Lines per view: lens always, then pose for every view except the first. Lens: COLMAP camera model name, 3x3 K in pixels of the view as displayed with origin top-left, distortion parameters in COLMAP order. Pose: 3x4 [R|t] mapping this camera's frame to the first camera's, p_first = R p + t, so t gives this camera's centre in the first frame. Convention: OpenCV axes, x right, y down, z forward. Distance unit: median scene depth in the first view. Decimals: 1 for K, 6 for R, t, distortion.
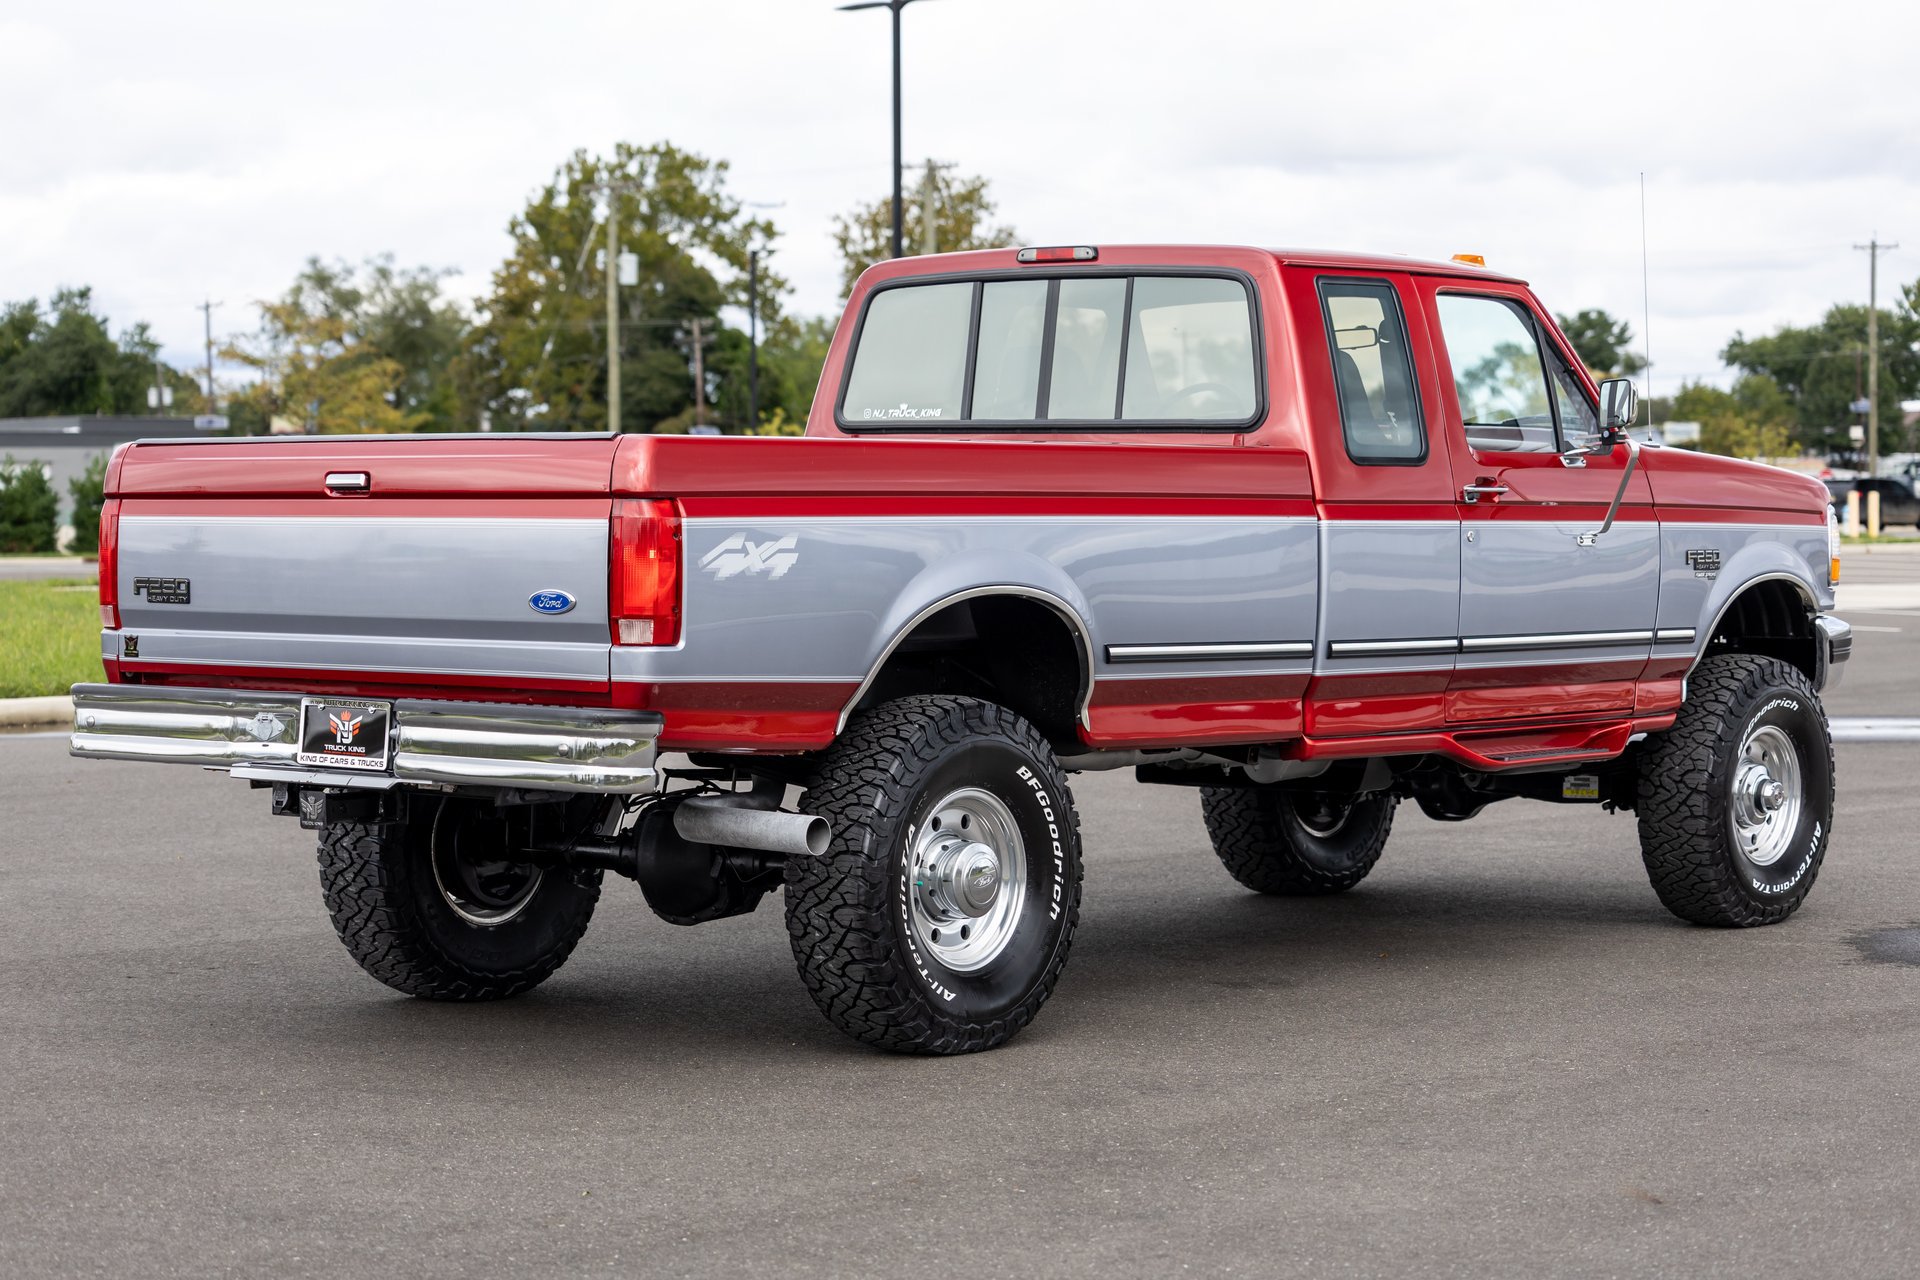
lens RADIAL K [[4280.4, 0, 957.5], [0, 4280.4, 680.7], [0, 0, 1]] dist [-0.172167, -0.231783]
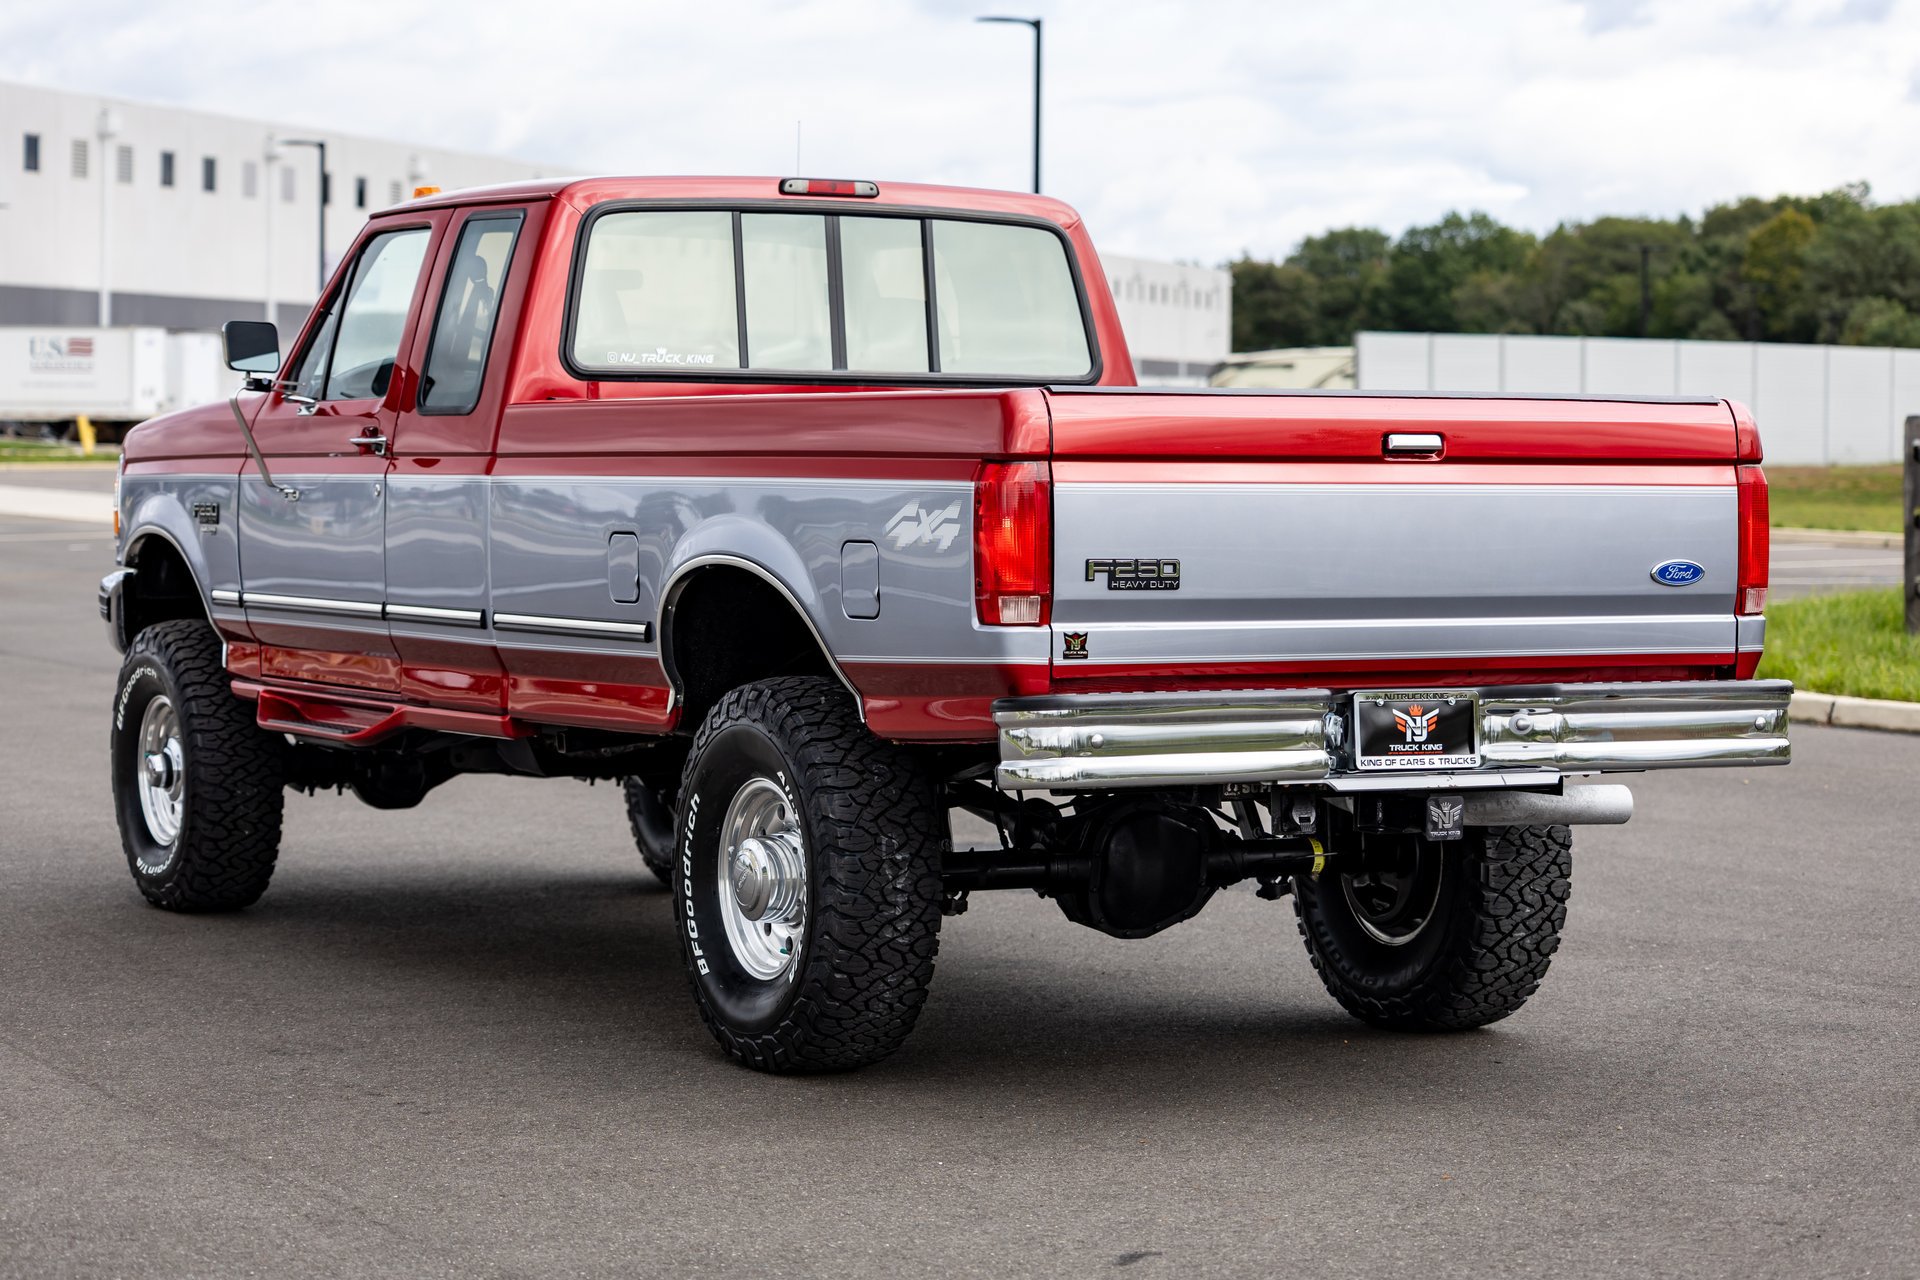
lens RADIAL K [[4743.6, 0, 960.0], [0, 4743.6, 640.0], [0, 0, 1]] dist [-0.183897, -0.367760]
pose [[0.371701, -0.036975, 0.927616, -1.044068], [0.034820, 0.999059, 0.025870, -0.033437], [-0.927699, 0.022684, 0.372639, 0.697348]]
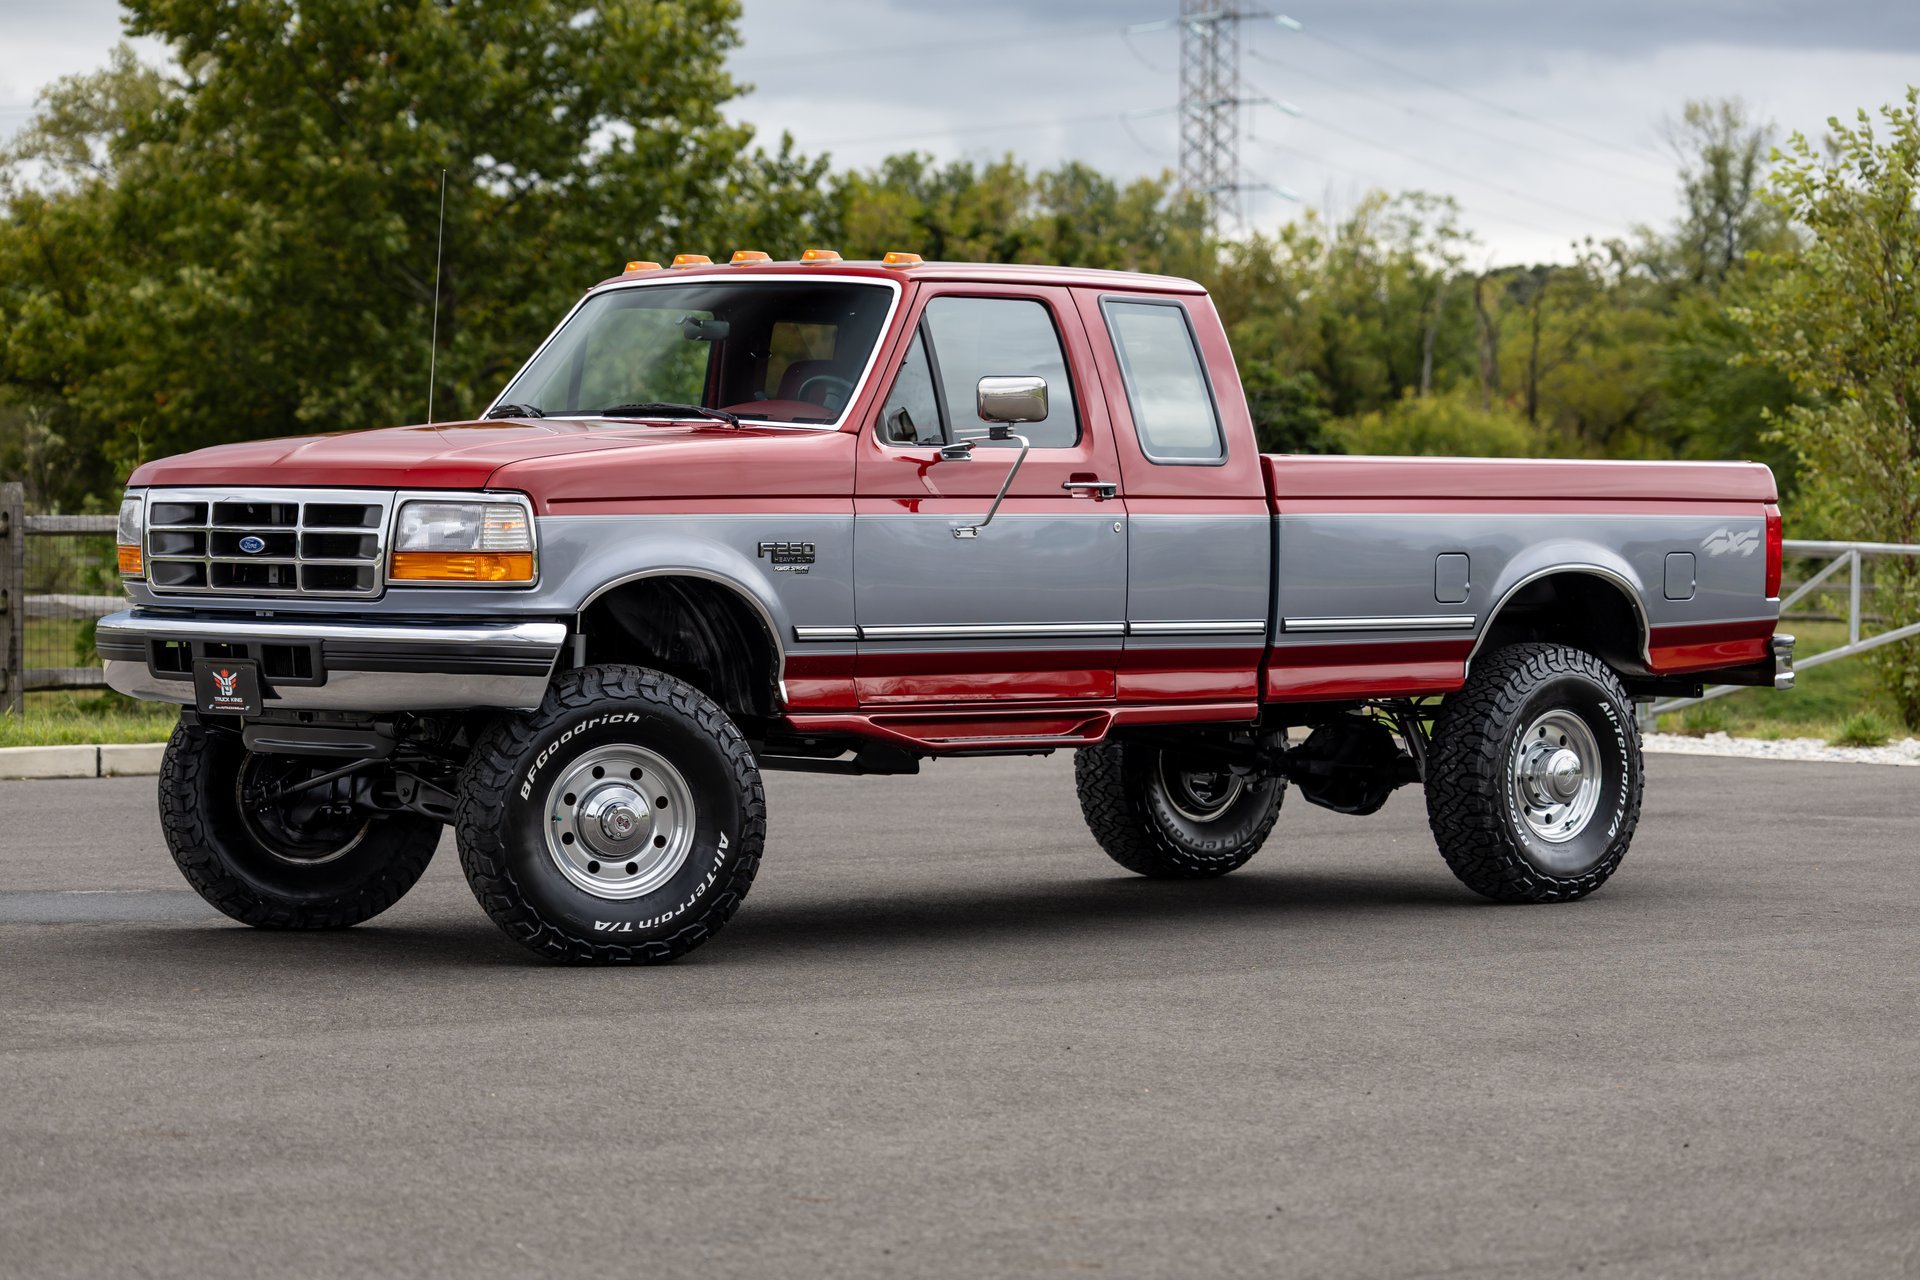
lens RADIAL K [[5516.5, 0, 960.0], [0, 5516.5, 640.0], [0, 0, 1]] dist [-0.227140, 0.019771]
pose [[-0.992618, -0.011120, 0.120771, -0.156072], [-0.003100, 0.997789, 0.066394, -0.119603], [-0.121242, 0.065529, -0.990458, 2.882866]]
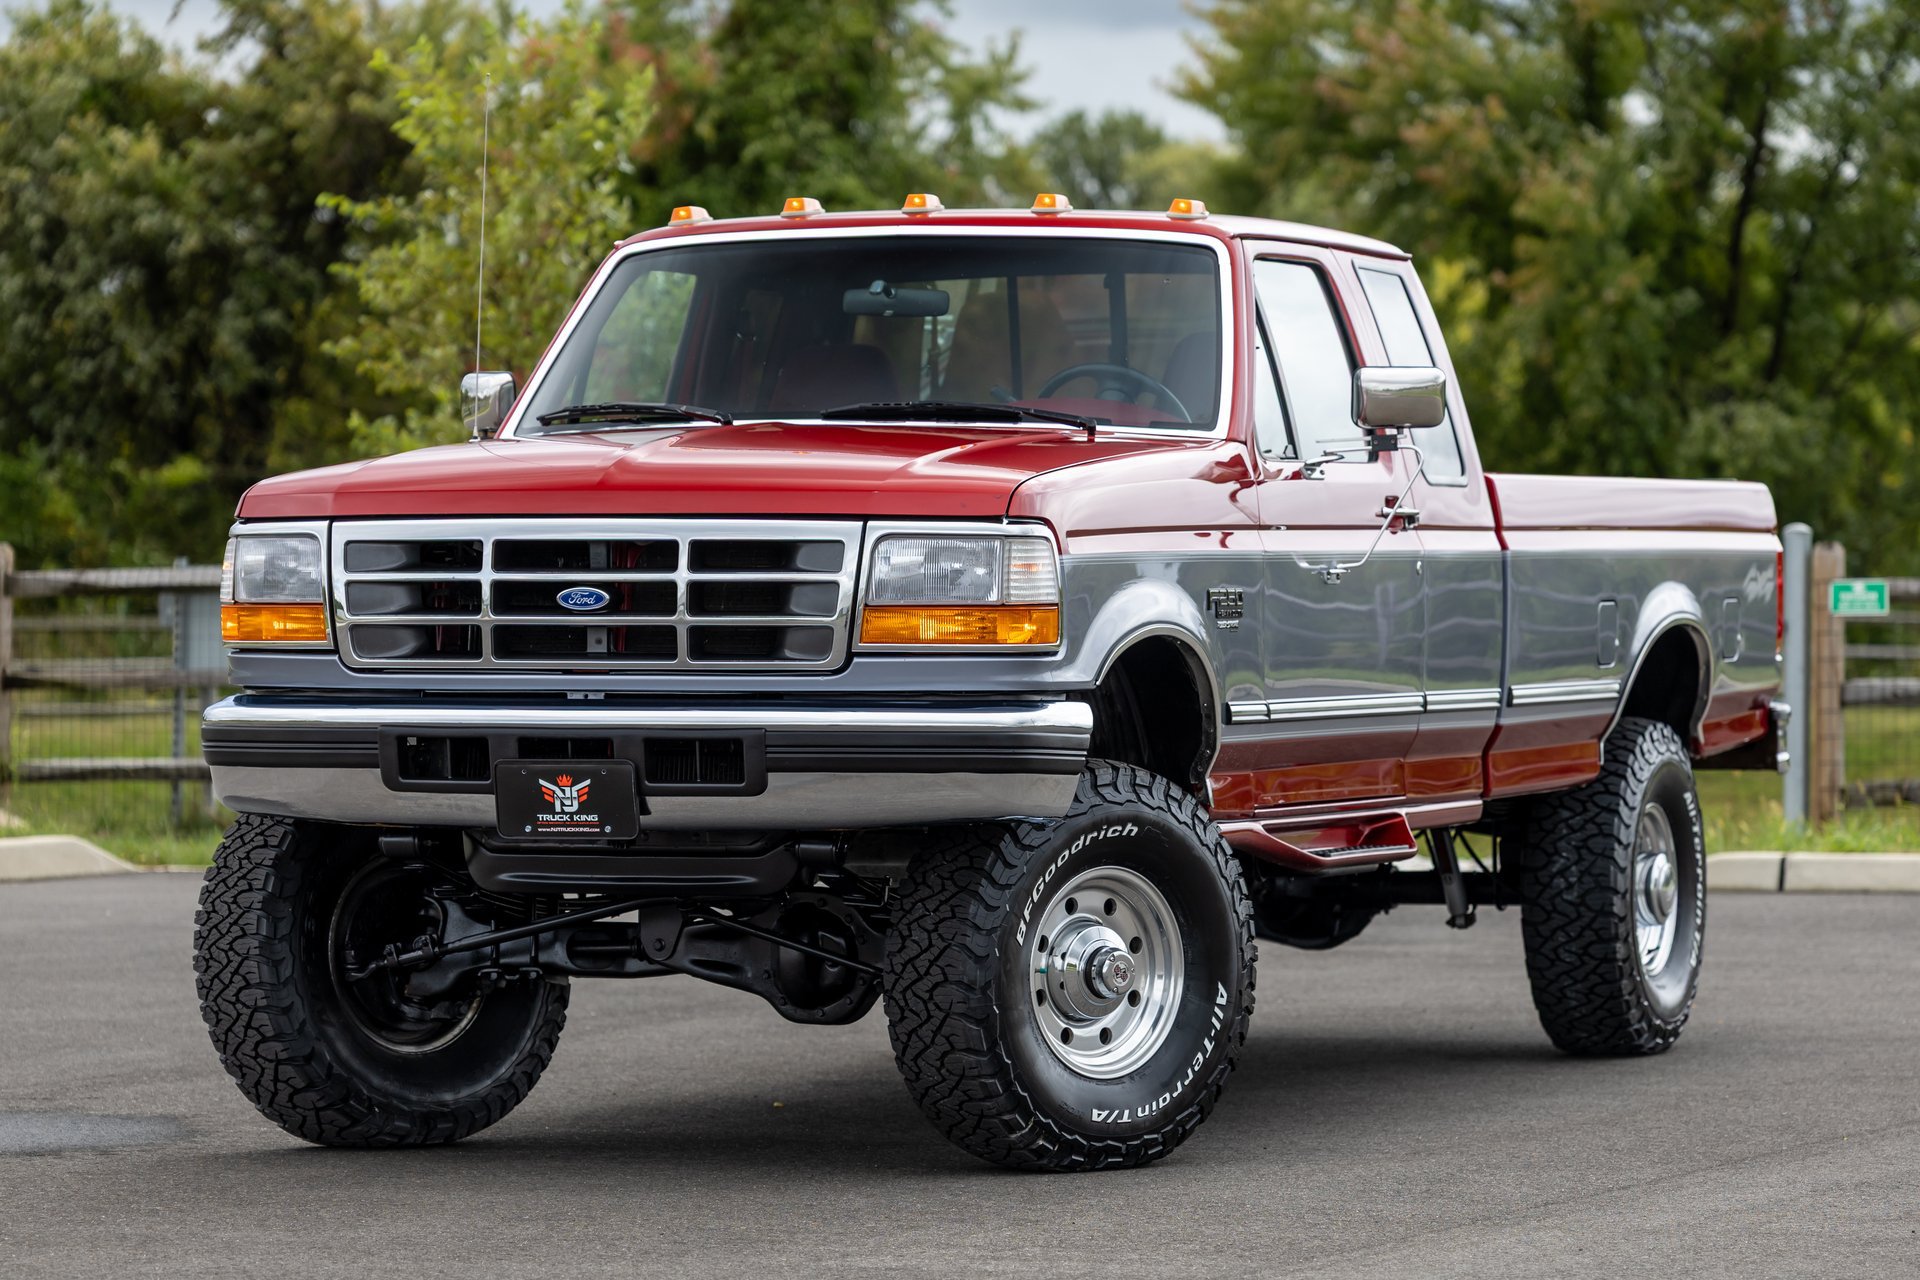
lens RADIAL K [[7528.9, 0, 960.0], [0, 7528.9, 640.0], [0, 0, 1]] dist [-0.179964, 0.102039]
pose [[-0.949107, 0.002119, -0.314947, 0.616145], [-0.013791, 0.998739, 0.048277, -0.108390], [0.314652, 0.050163, -0.947881, 2.819286]]
